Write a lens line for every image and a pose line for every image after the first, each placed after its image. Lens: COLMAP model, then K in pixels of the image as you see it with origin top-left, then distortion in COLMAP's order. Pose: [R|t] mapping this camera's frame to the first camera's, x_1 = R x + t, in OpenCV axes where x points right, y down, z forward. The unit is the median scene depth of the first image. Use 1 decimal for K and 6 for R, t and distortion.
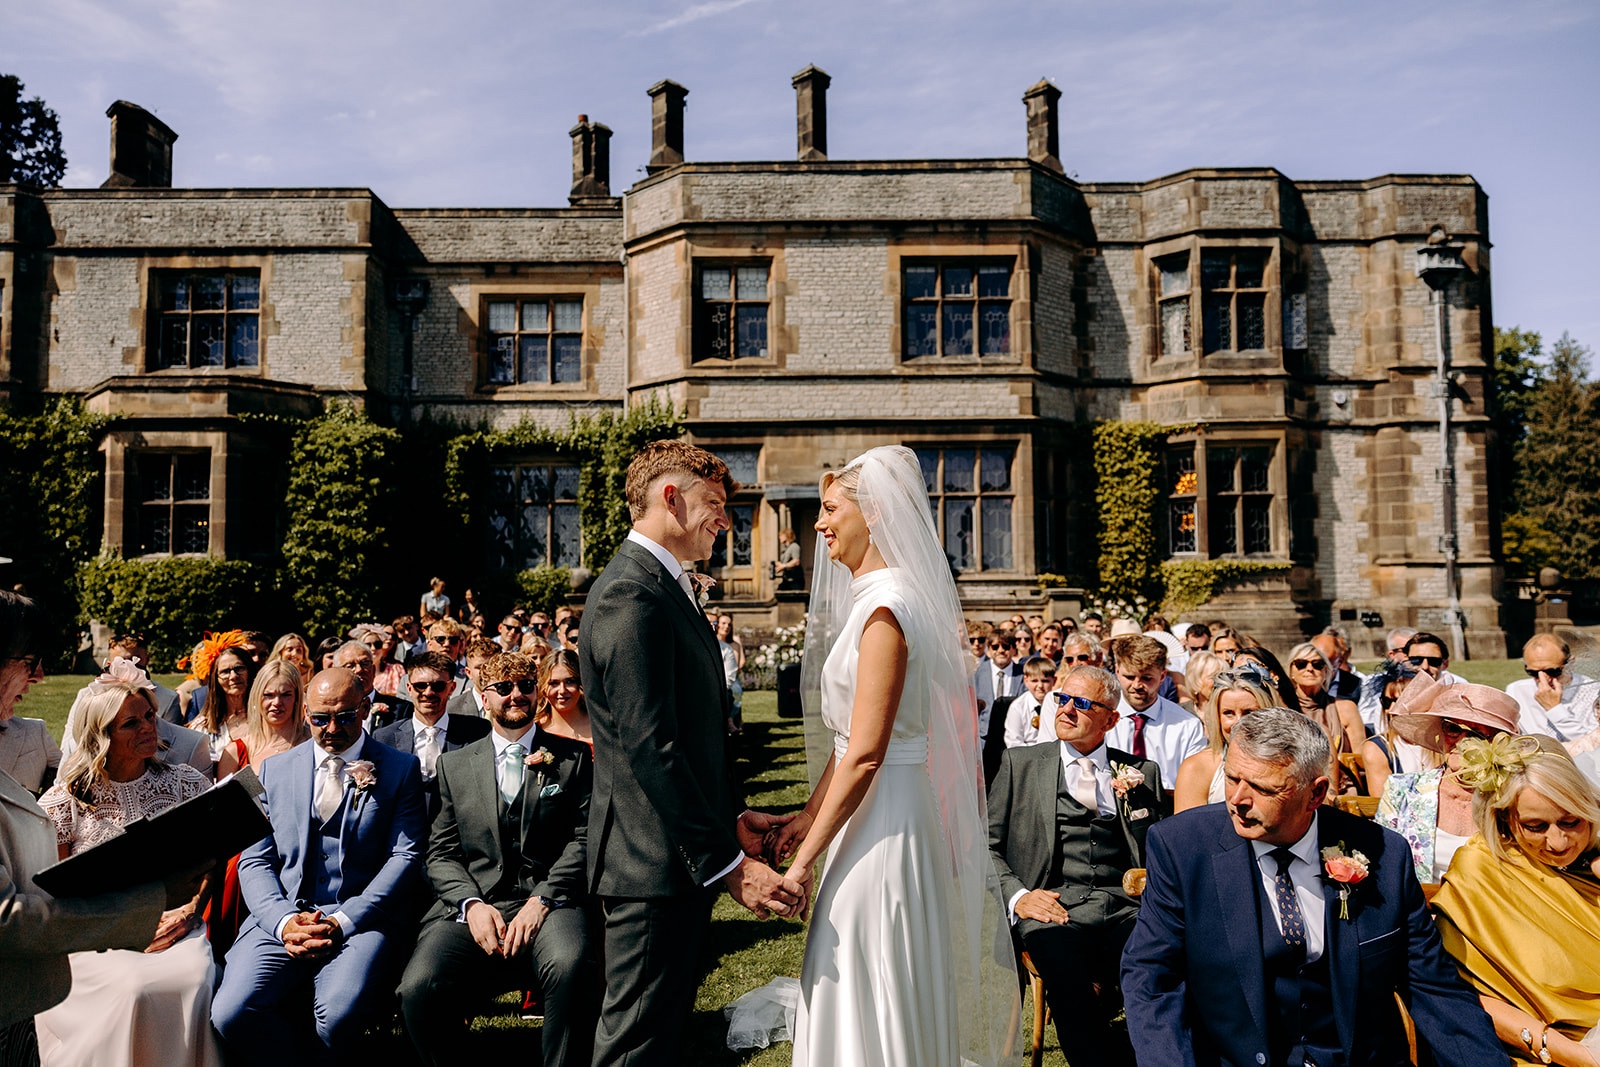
lens RADIAL K [[1064.9, 0, 796.7], [0, 1064.9, 530.5], [0, 0, 1]] dist [0.000422, 0.004742]
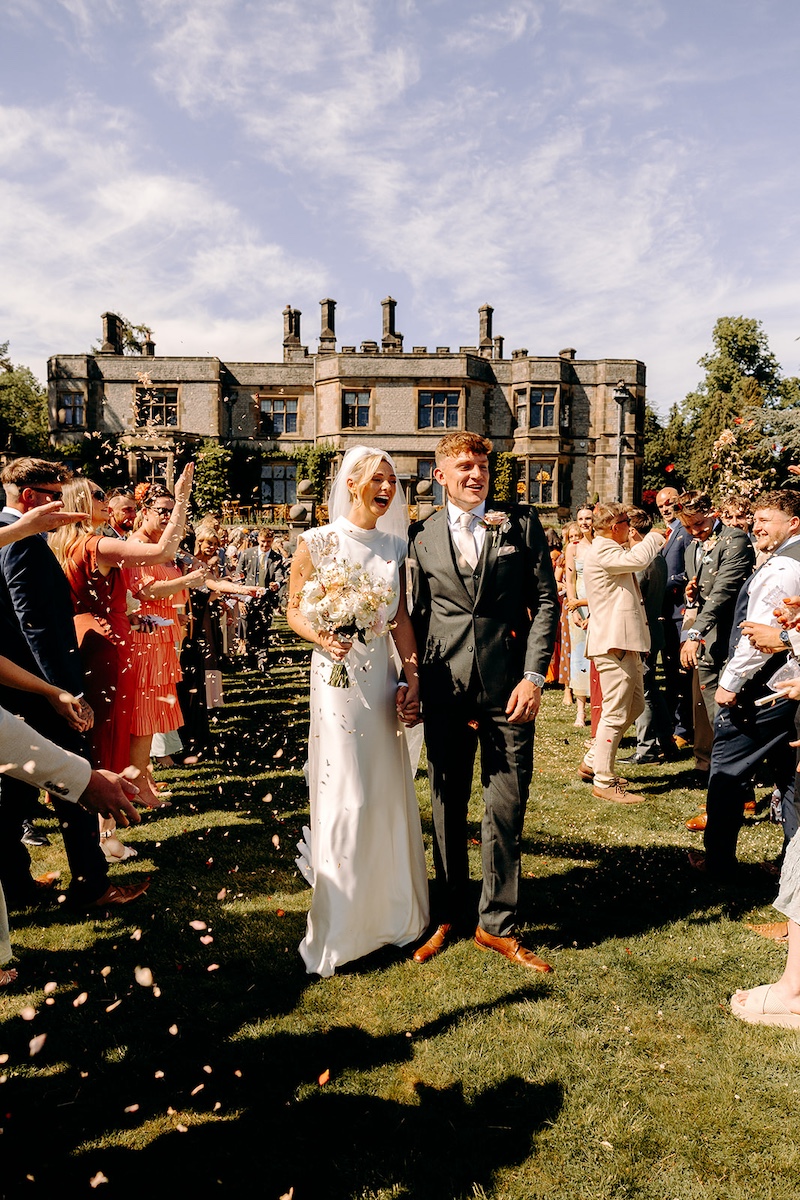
lens RADIAL K [[826.0, 0, 400.0], [0, 826.0, 600.0], [0, 0, 1]] dist [-0.003019, -0.000118]
pose [[0.999842, 0.015153, 0.009305, 0.038190], [-0.016101, 0.993567, 0.112092, 0.038853], [-0.007547, -0.112224, 0.993654, -1.122048]]
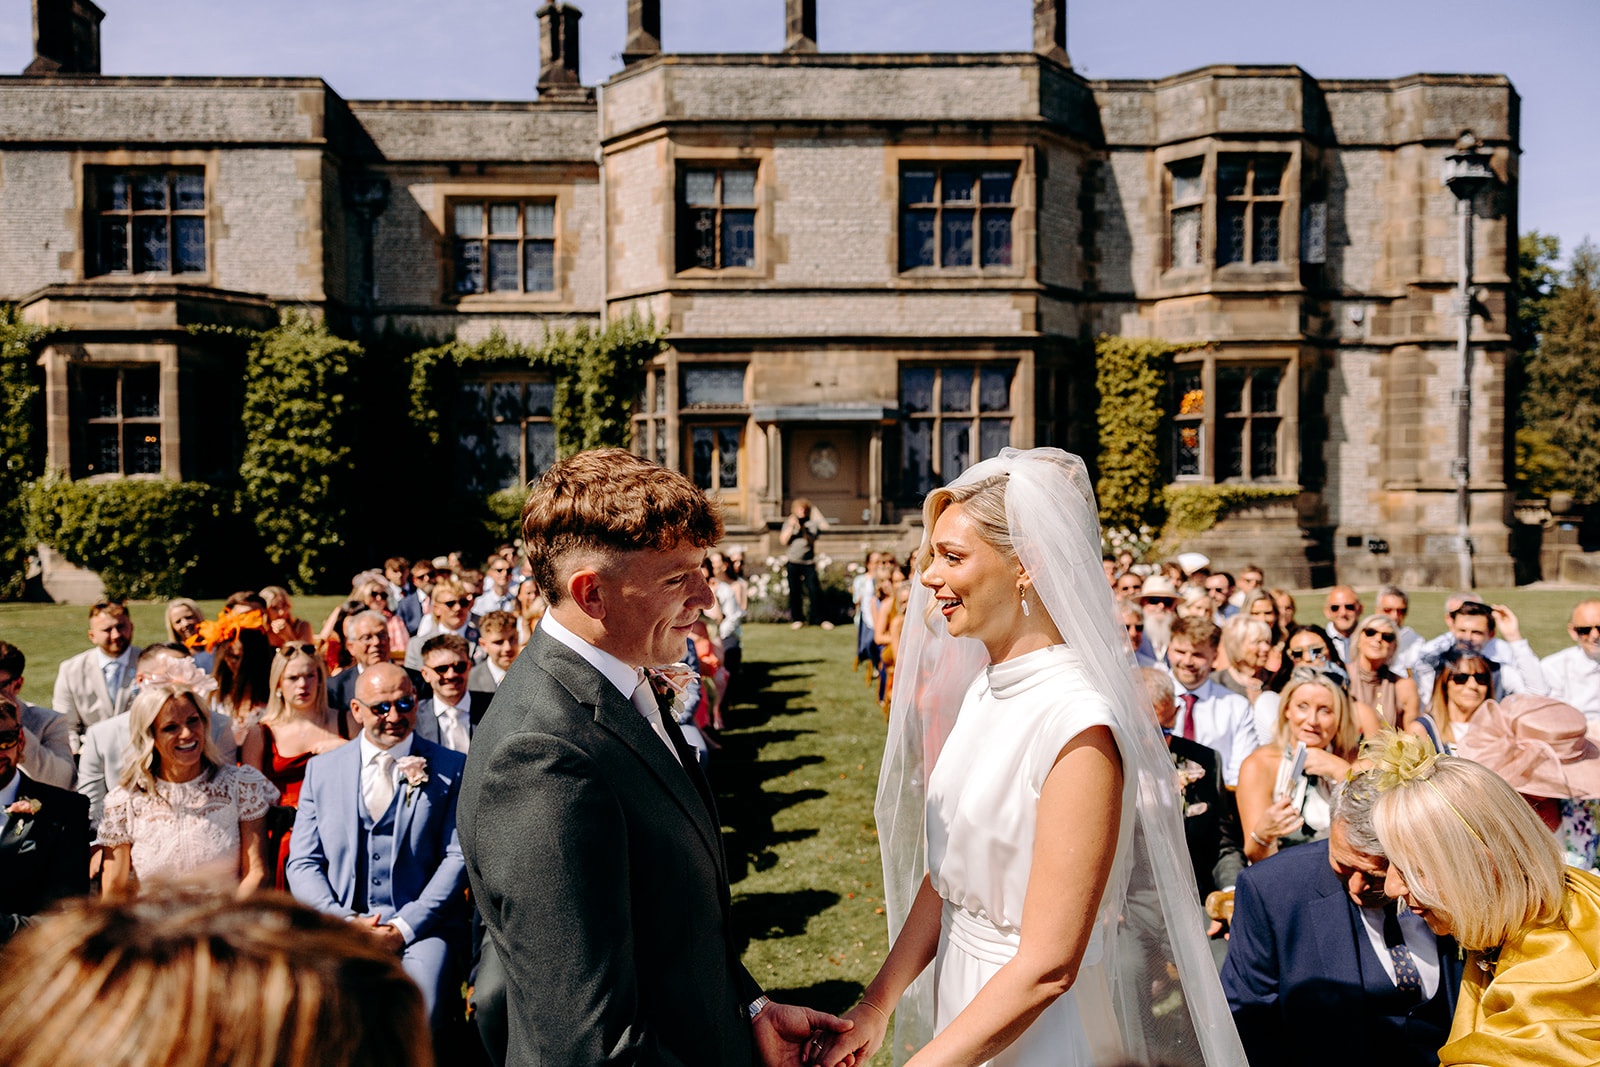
lens RADIAL K [[1117.9, 0, 794.0], [0, 1117.9, 528.7], [0, 0, 1]] dist [0.002372, 0.003313]
pose [[0.999796, 0.002333, 0.020080, -0.012231], [-0.003928, 0.996807, 0.079753, -0.011740], [-0.019830, -0.079816, 0.996612, -0.002075]]
